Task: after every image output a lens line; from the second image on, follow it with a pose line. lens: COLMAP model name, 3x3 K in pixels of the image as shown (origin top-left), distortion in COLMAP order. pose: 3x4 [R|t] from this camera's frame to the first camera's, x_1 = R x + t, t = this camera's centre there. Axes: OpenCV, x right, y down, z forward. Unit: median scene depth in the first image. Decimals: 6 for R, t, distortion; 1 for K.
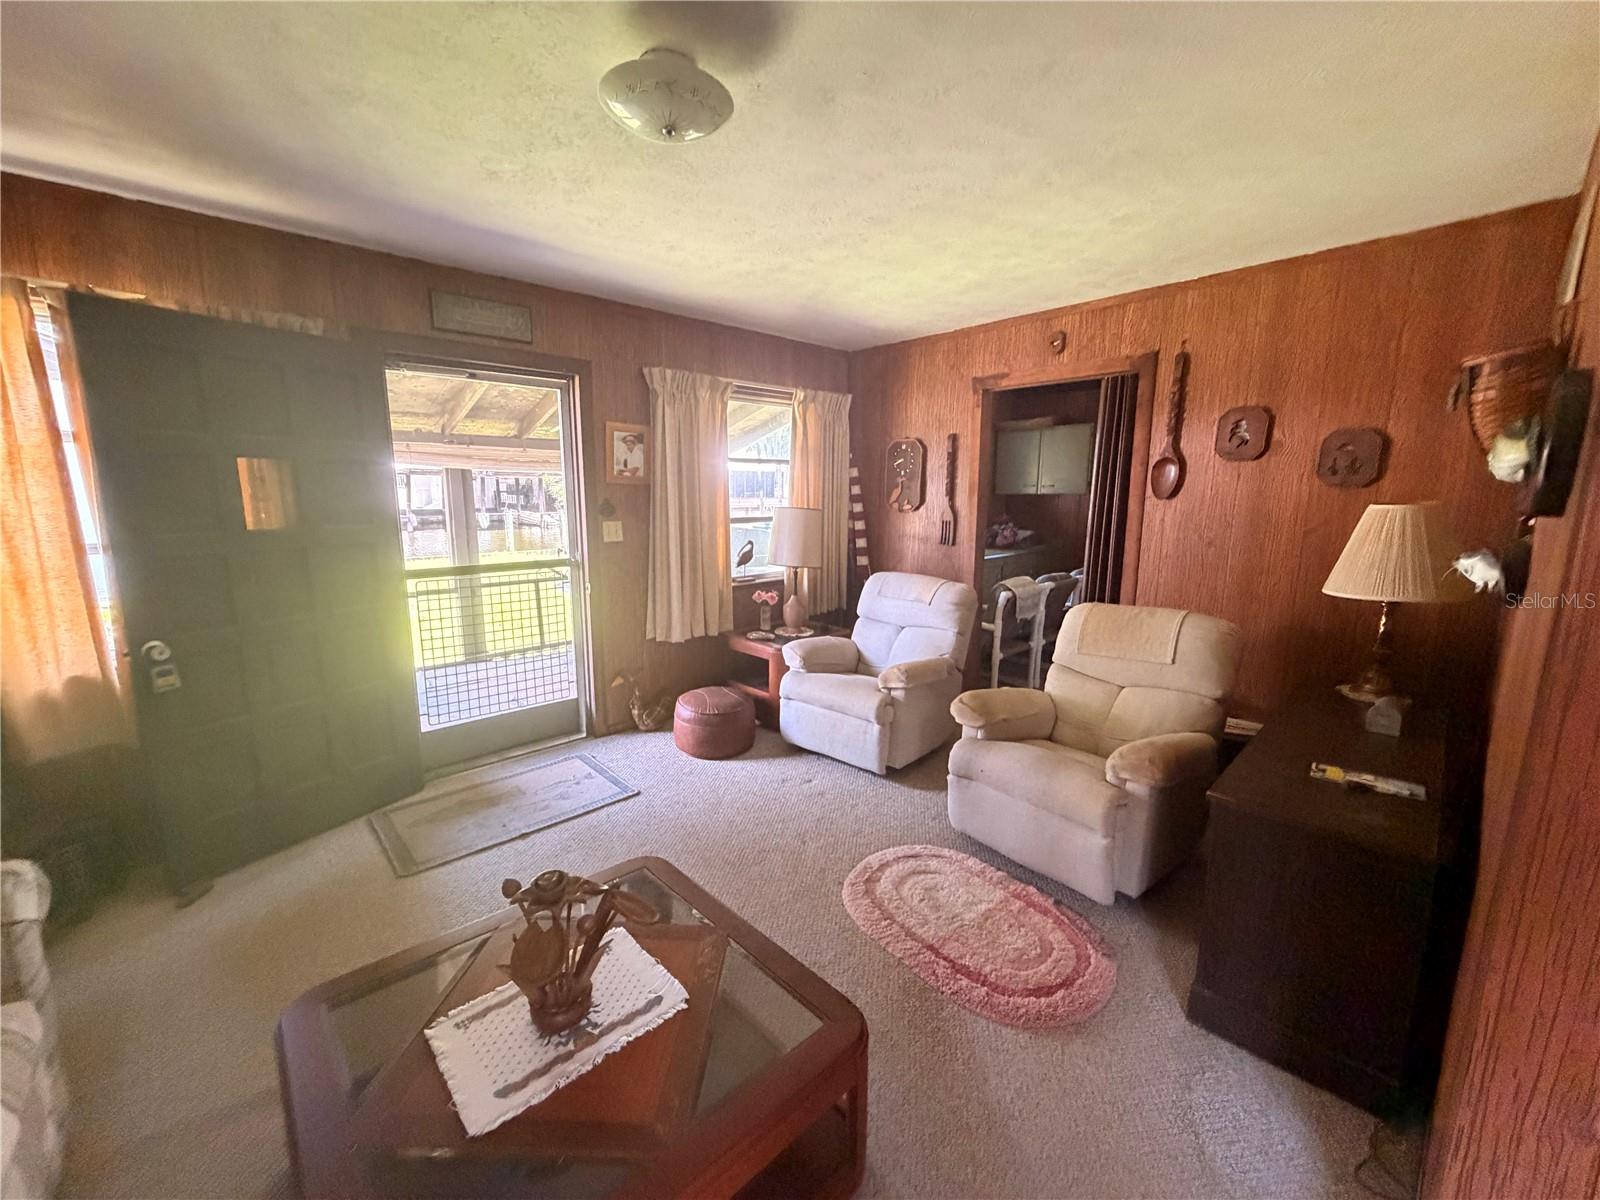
lens RADIAL K [[637.9, 0, 796.4], [0, 637.9, 599.6], [0, 0, 1]] dist [0.000459, 0.000044]
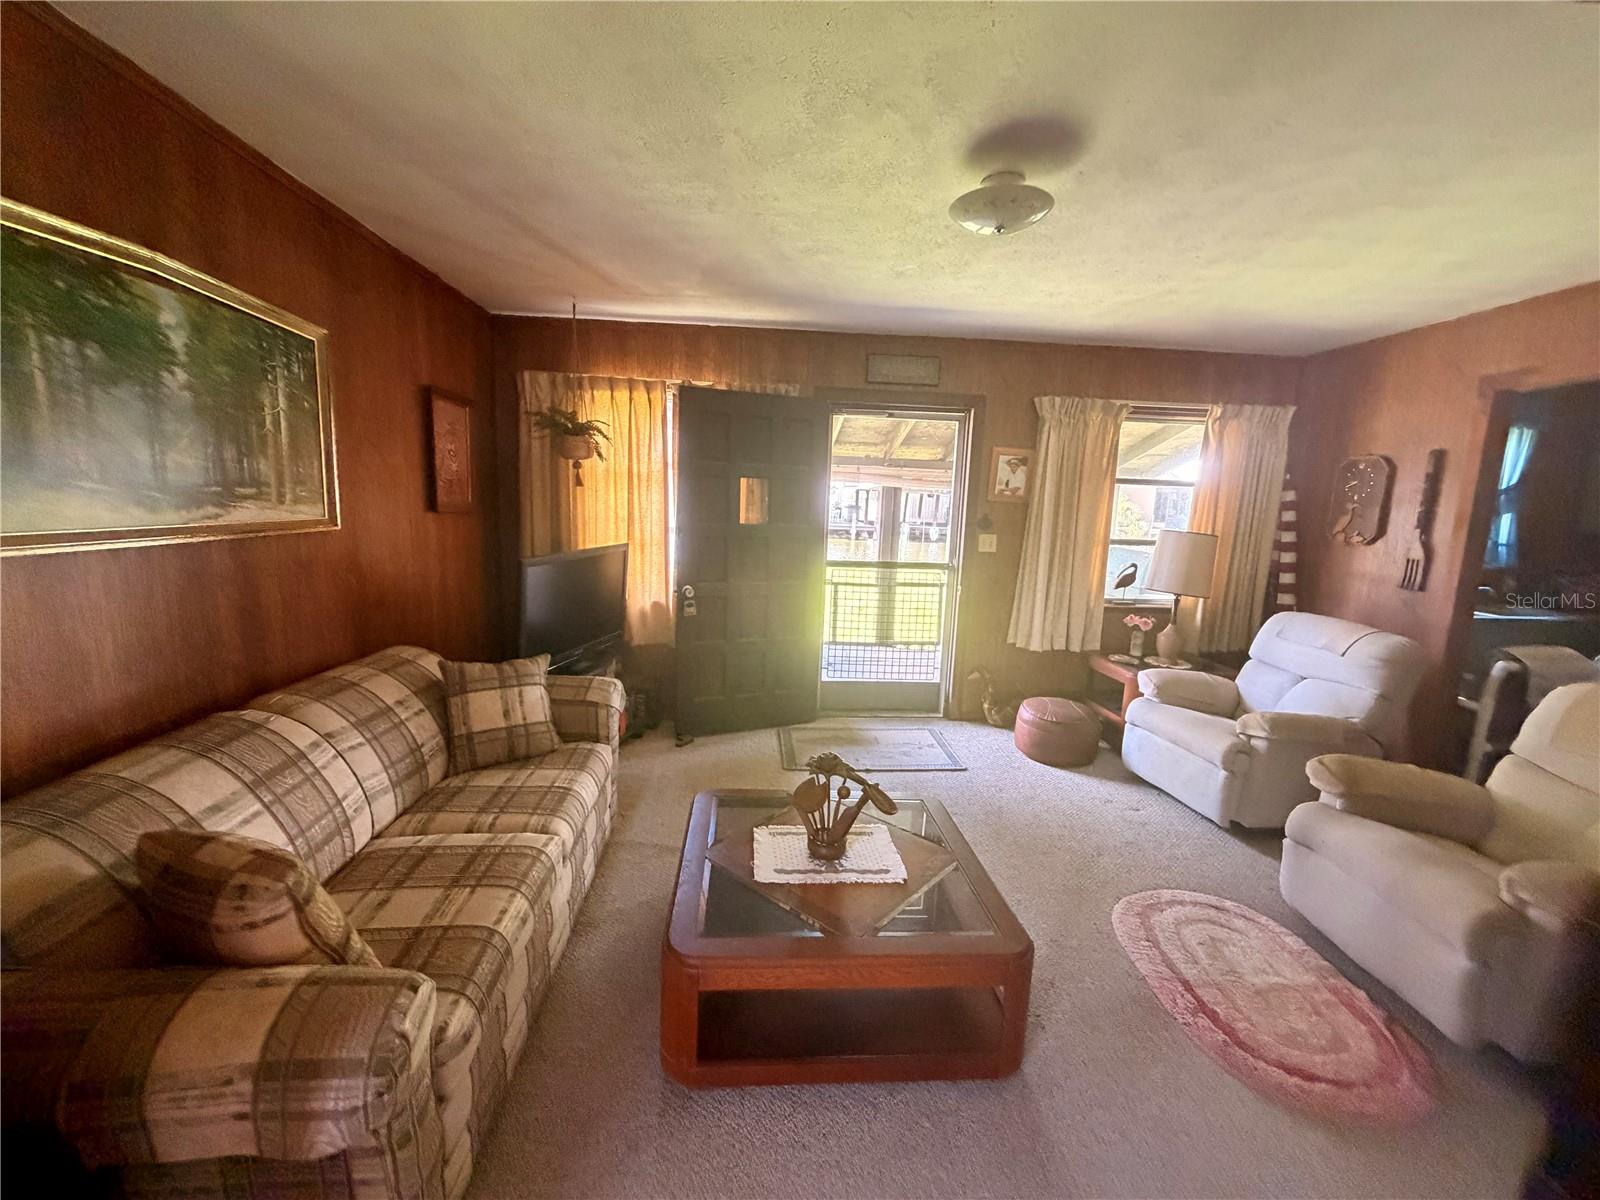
lens RADIAL K [[637.9, 0, 798.1], [0, 637.9, 598.5], [0, 0, 1]] dist [0.000459, 0.000044]
pose [[0.782599, 0.118786, -0.611088, 0.183519], [-0.137840, 0.990326, 0.015977, 0.022330], [0.607074, 0.071728, 0.791401, -0.112021]]
